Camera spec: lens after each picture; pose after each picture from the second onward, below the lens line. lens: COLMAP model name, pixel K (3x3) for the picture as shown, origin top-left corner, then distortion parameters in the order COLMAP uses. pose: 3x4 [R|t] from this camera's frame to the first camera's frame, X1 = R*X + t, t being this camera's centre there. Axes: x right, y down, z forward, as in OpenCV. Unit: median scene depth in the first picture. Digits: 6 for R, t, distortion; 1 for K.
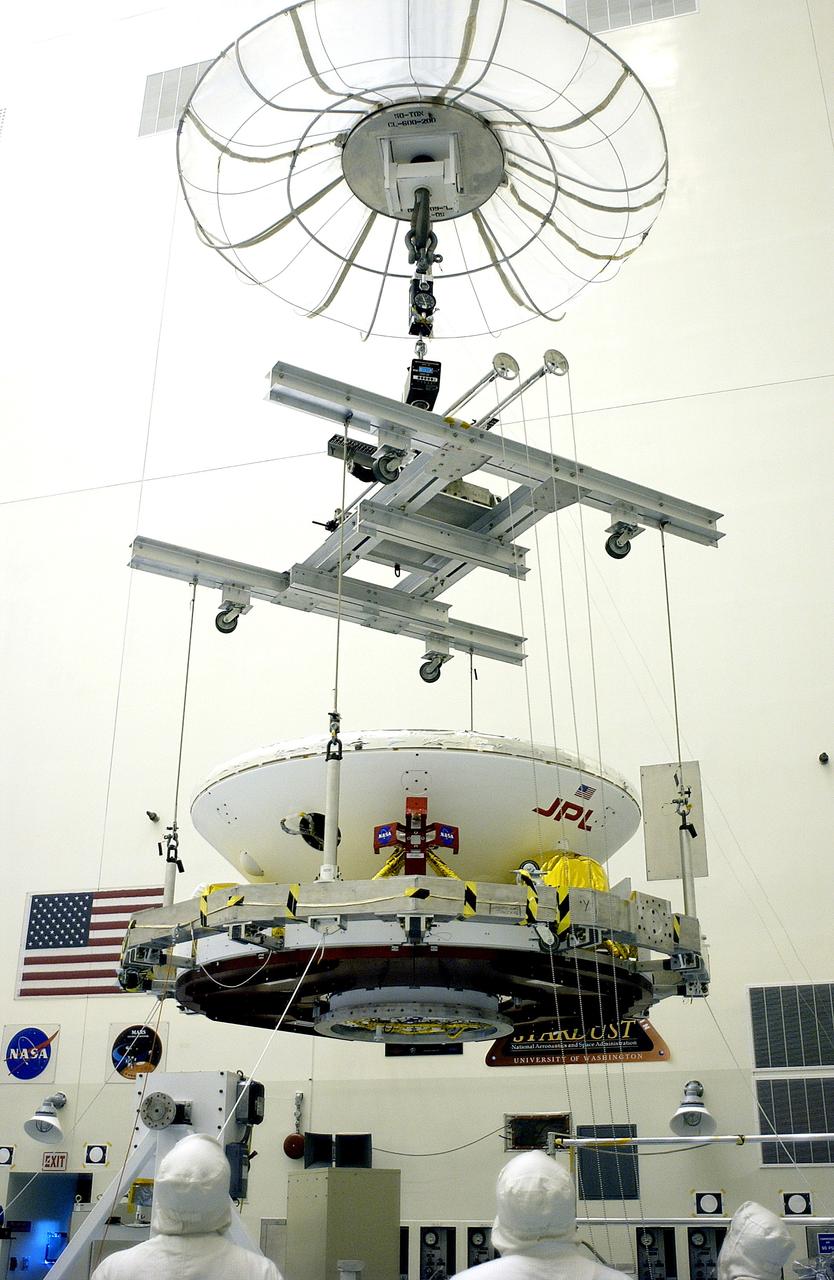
lens RADIAL K [[1347.3, 0, 417.0], [0, 1347.3, 640.0], [0, 0, 1]] dist [-0.112059, 0.011312]
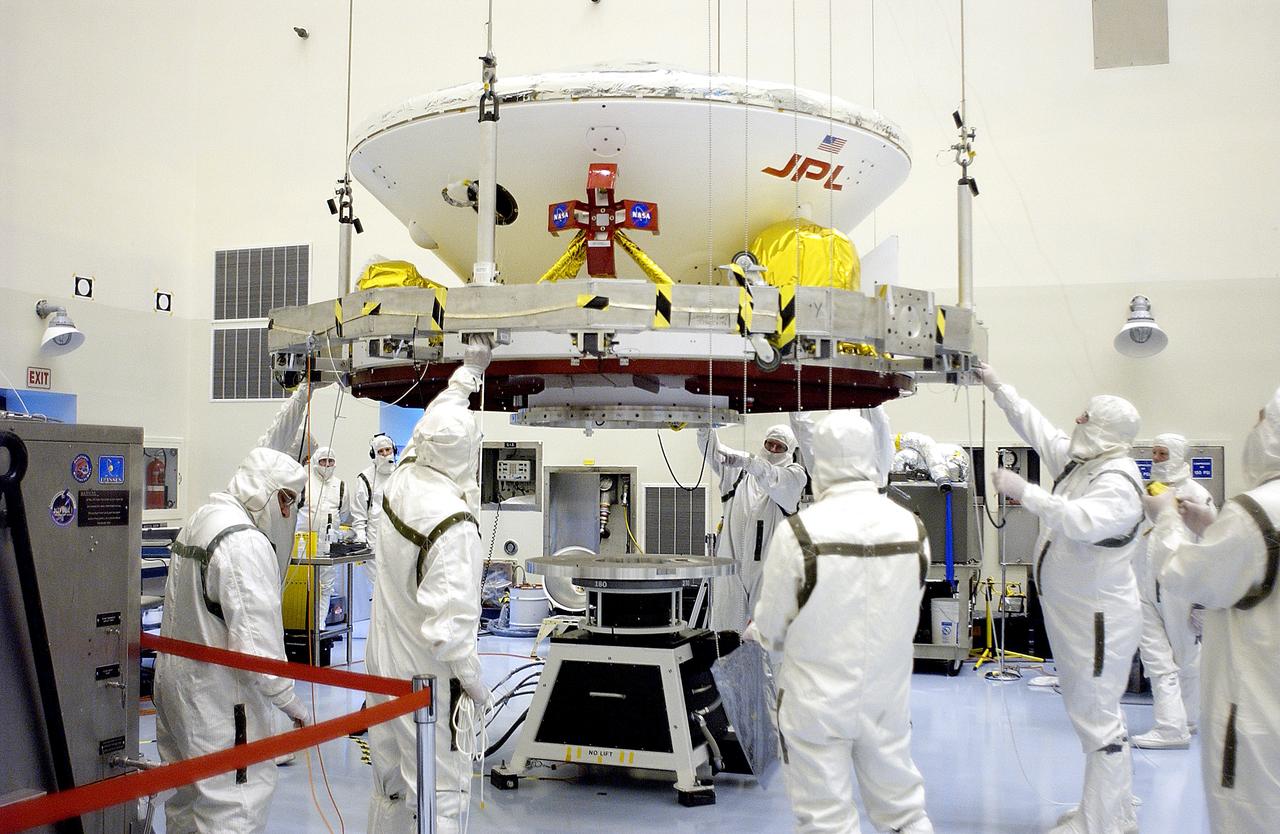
lens RADIAL K [[1347.3, 0, 637.9], [0, 1347.3, 432.9], [0, 0, 1]] dist [-0.112059, 0.011312]
pose [[0.997107, -0.004080, -0.075906, 0.077946], [0.033004, 0.922766, 0.383945, -0.034544], [0.068477, -0.385339, 0.920231, 0.243264]]
